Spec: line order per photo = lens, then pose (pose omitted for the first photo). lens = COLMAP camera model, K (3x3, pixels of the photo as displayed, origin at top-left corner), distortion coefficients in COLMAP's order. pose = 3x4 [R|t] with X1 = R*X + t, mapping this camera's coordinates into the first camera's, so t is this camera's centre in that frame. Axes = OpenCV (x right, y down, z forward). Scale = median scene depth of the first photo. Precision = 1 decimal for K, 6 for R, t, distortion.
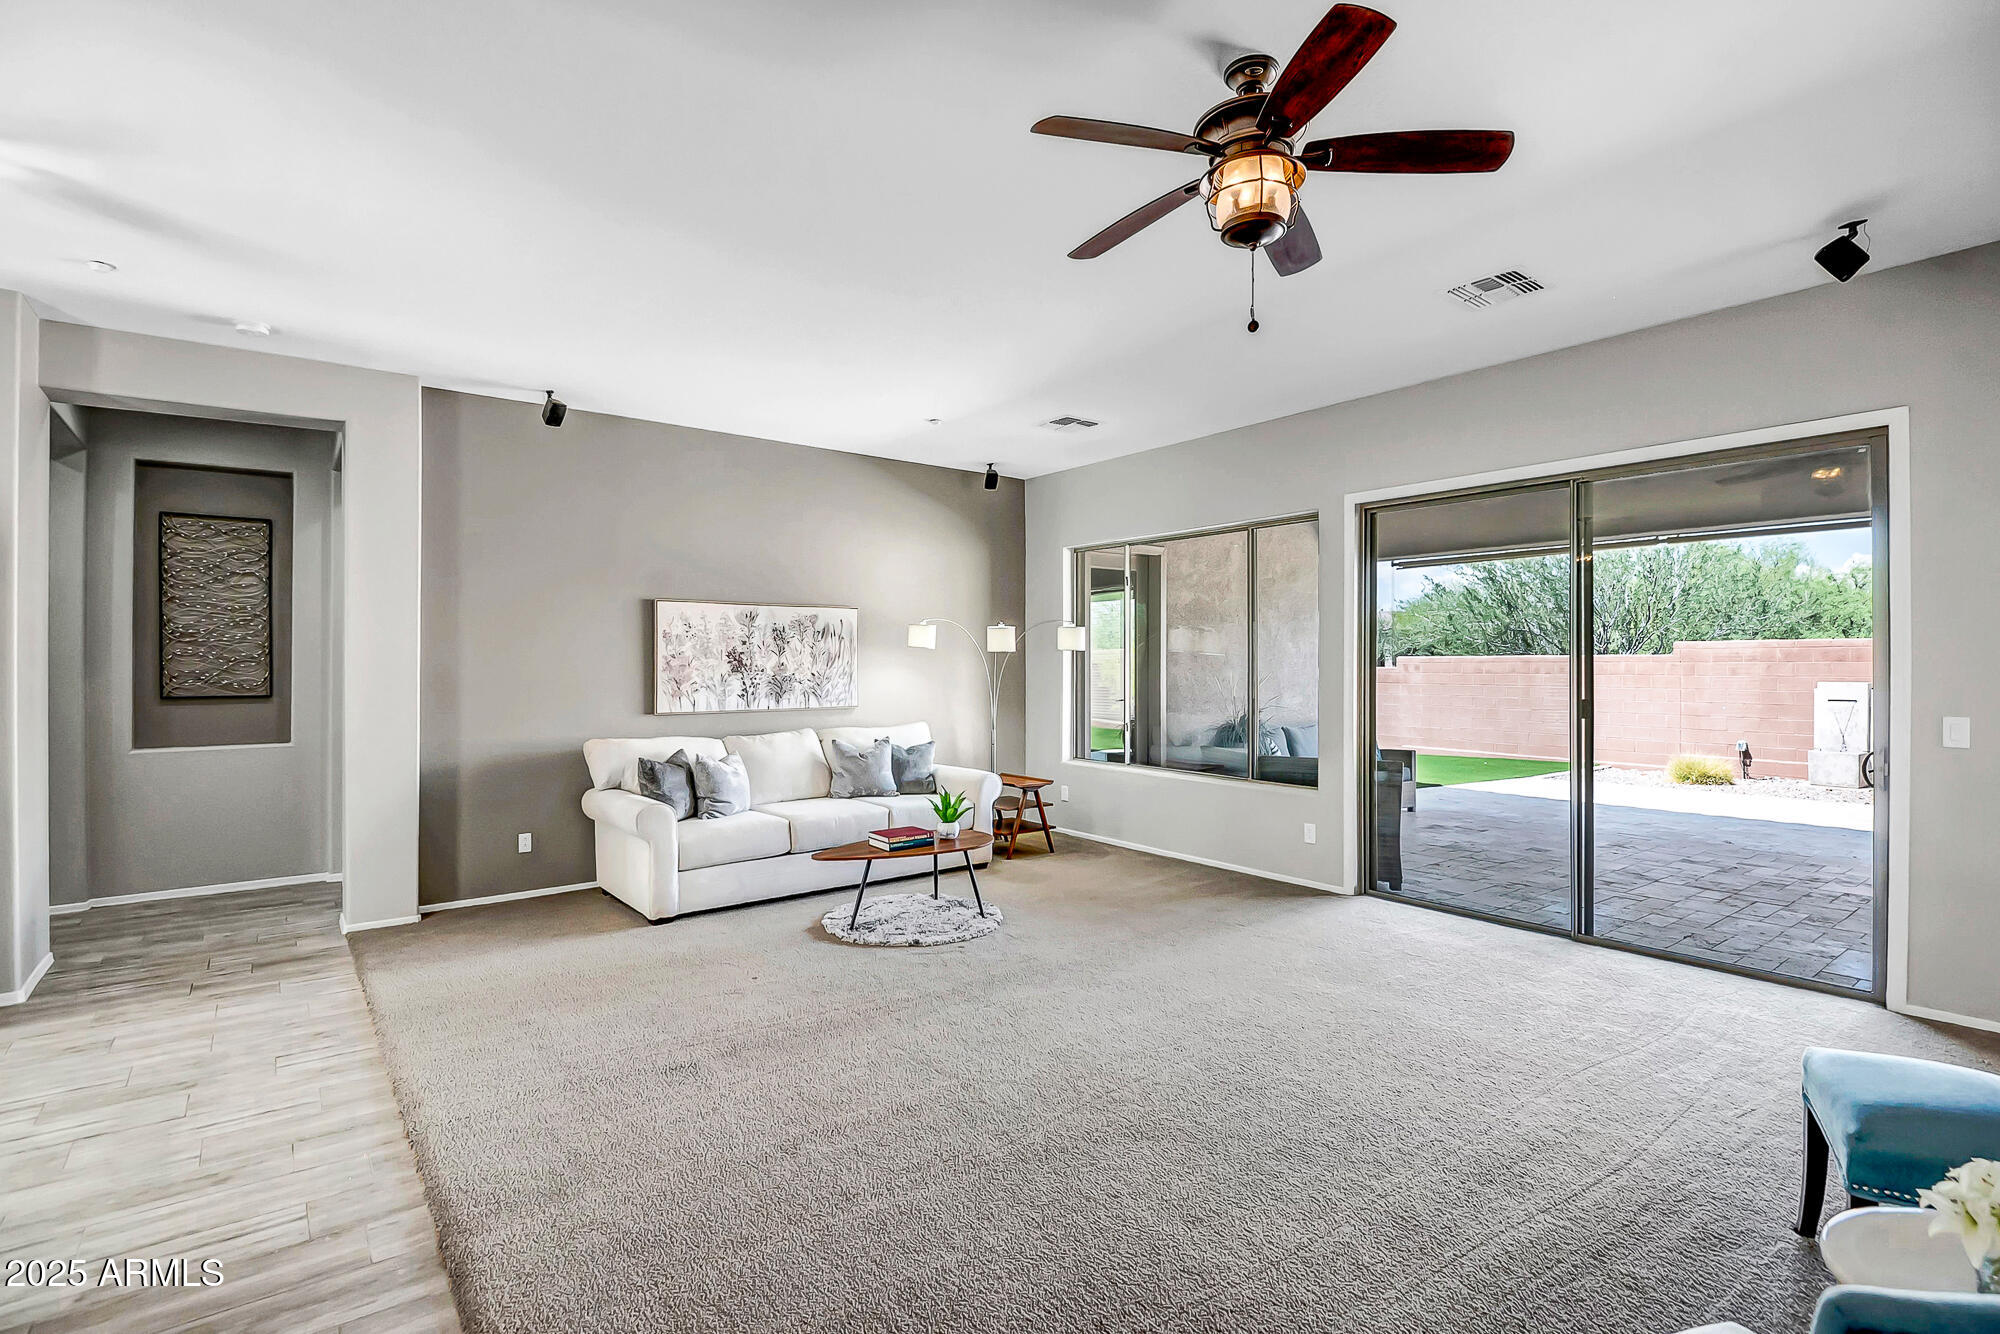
lens RADIAL K [[913.7, 0, 1000.0], [0, 913.7, 667.0], [0, 0, 1]] dist [-0.016701, -0.001393]
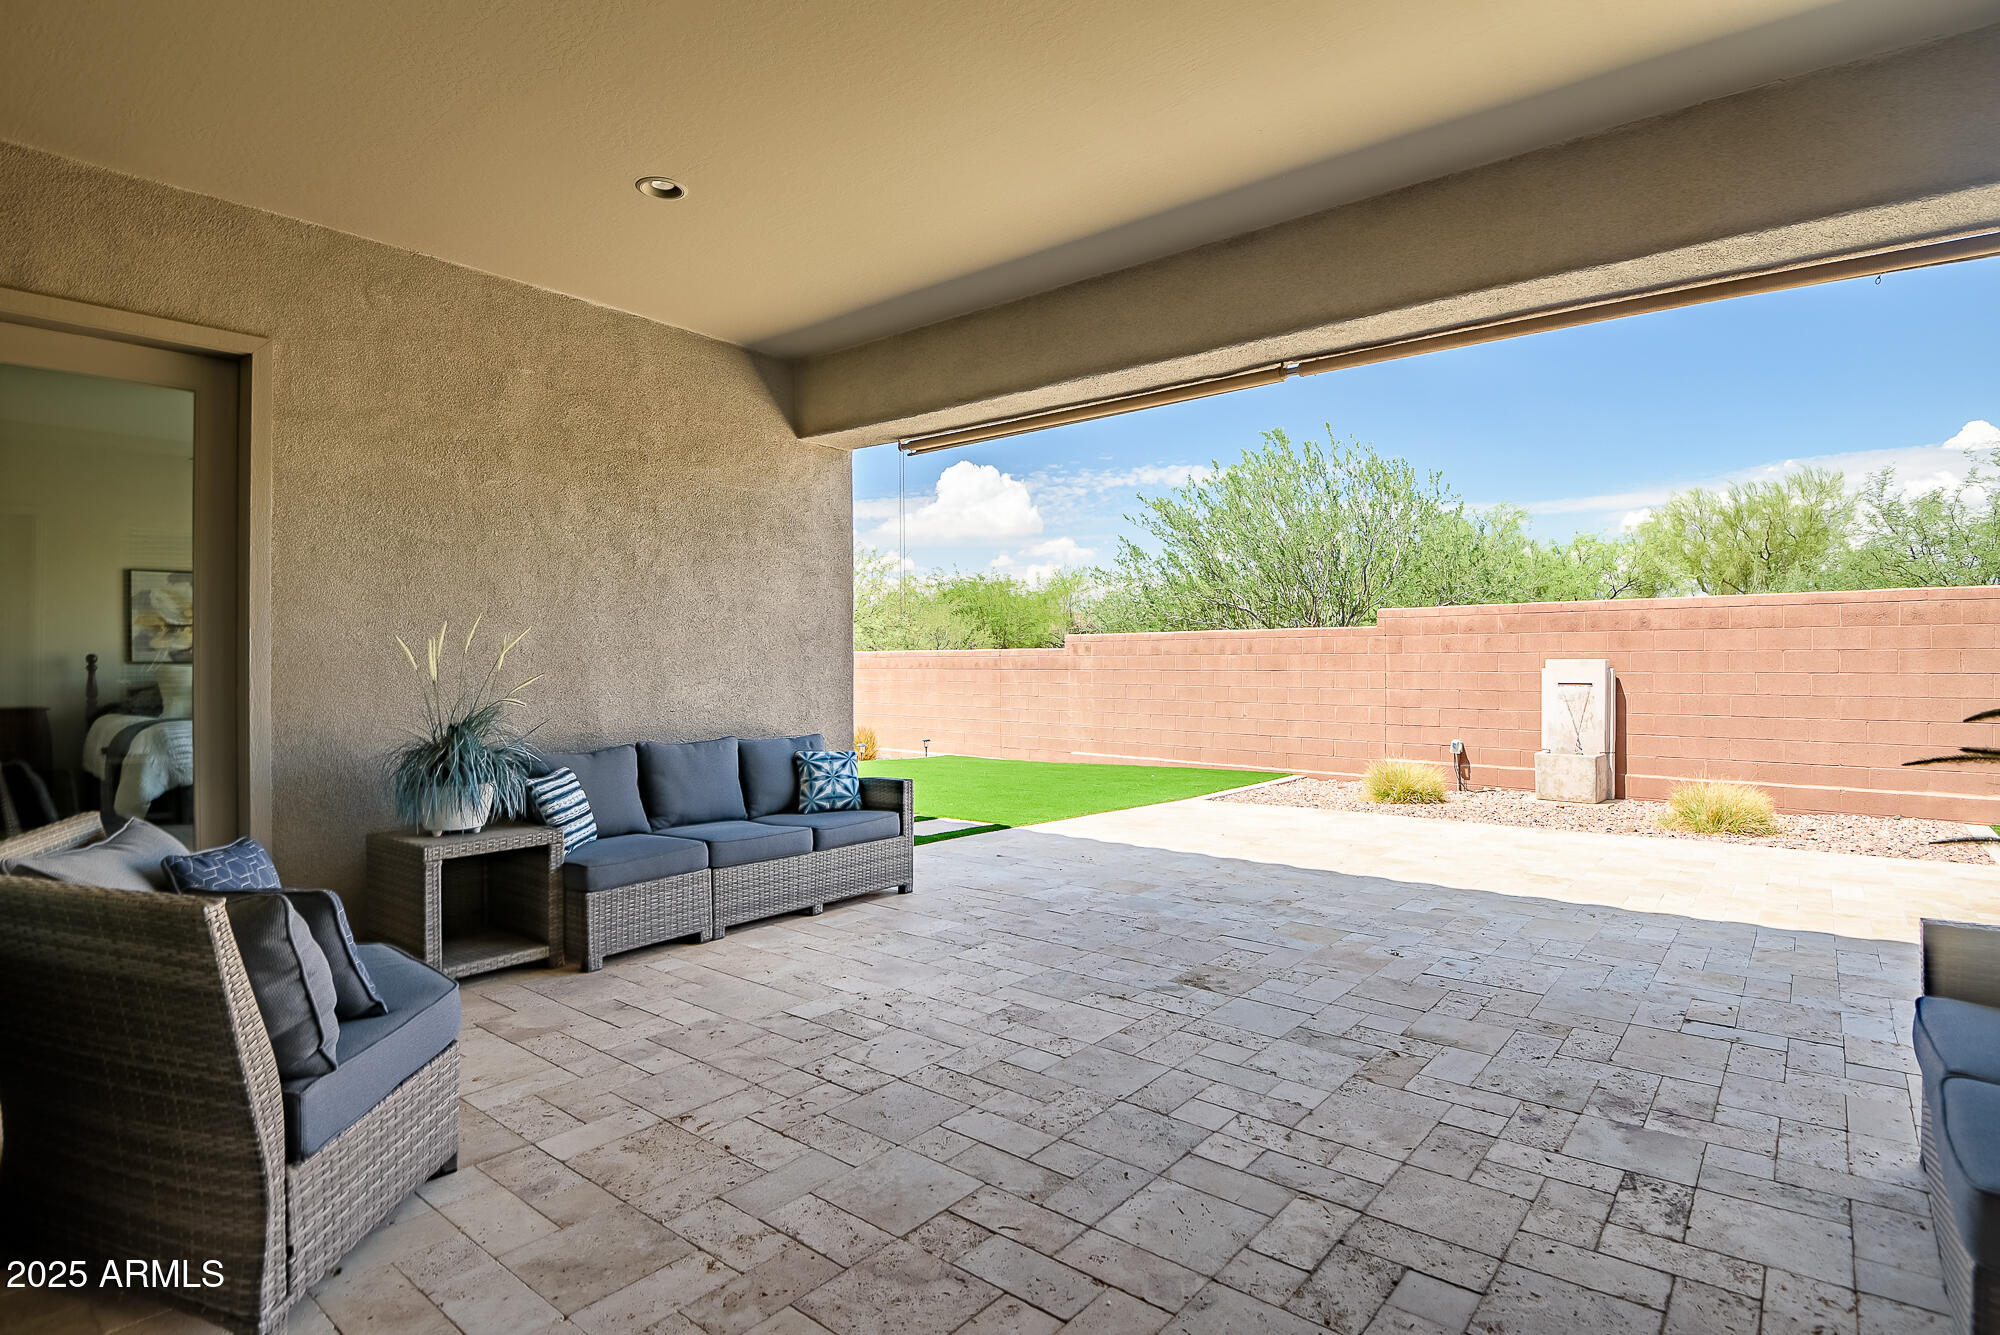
lens RADIAL K [[980.8, 0, 1000.0], [0, 980.8, 667.5], [0, 0, 1]] dist [0.001678, 0.000201]
pose [[0.972486, -0.005034, 0.232905, 0.310040], [0.003839, 0.999977, 0.005585, 0.018446], [-0.232928, -0.004537, 0.972483, 0.349287]]
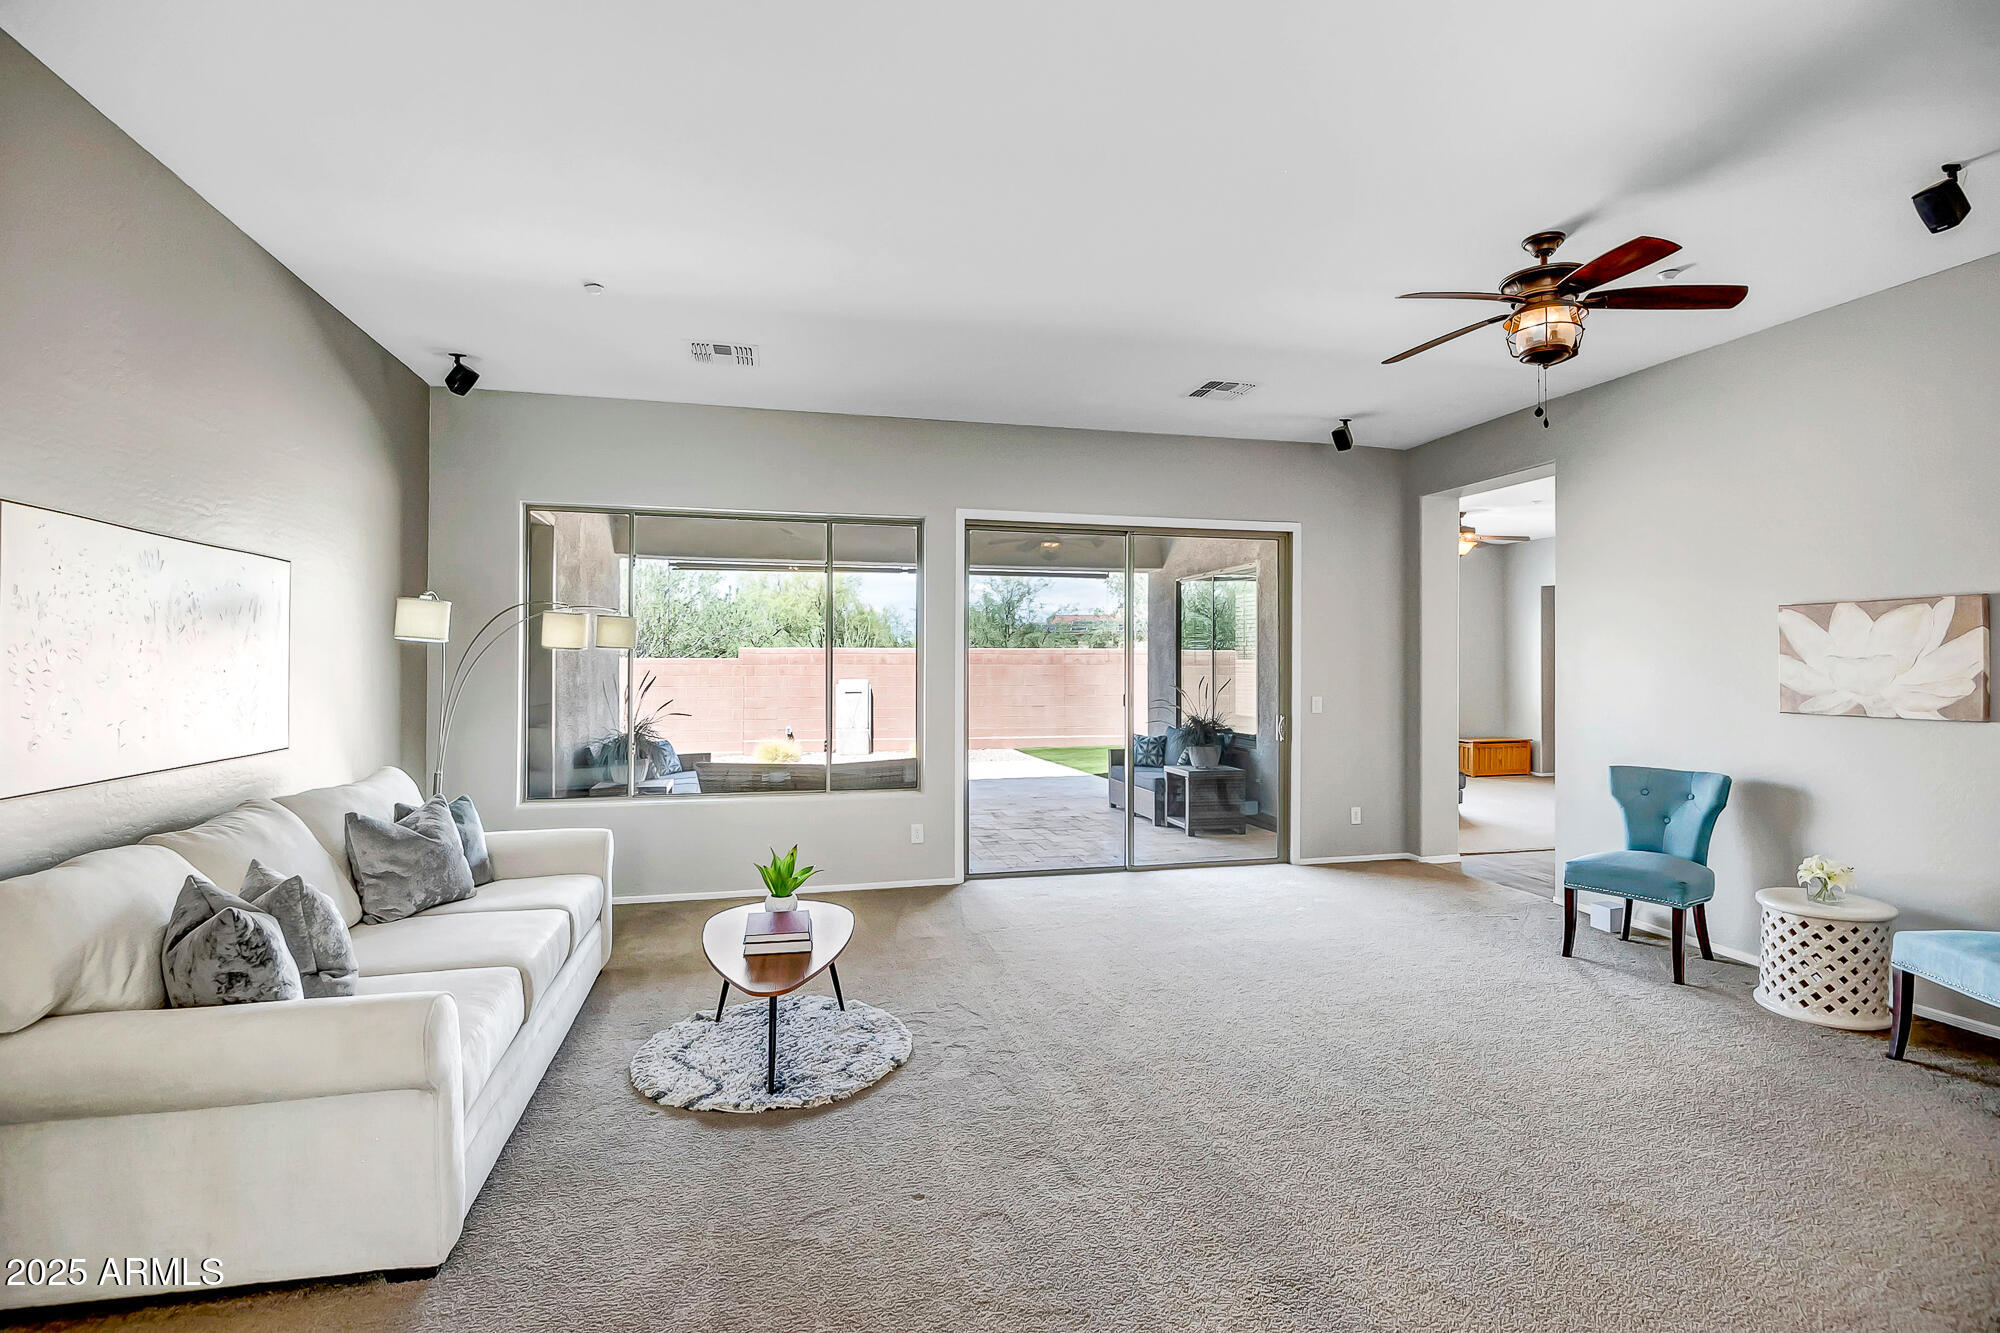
lens RADIAL K [[913.7, 0, 1000.0], [0, 913.7, 666.5], [0, 0, 1]] dist [-0.016701, -0.001393]
pose [[0.405940, 0.001018, 0.913899, -0.266542], [0.001041, 0.999998, -0.001577, -0.000796], [-0.913899, 0.001591, 0.405938, 0.241711]]
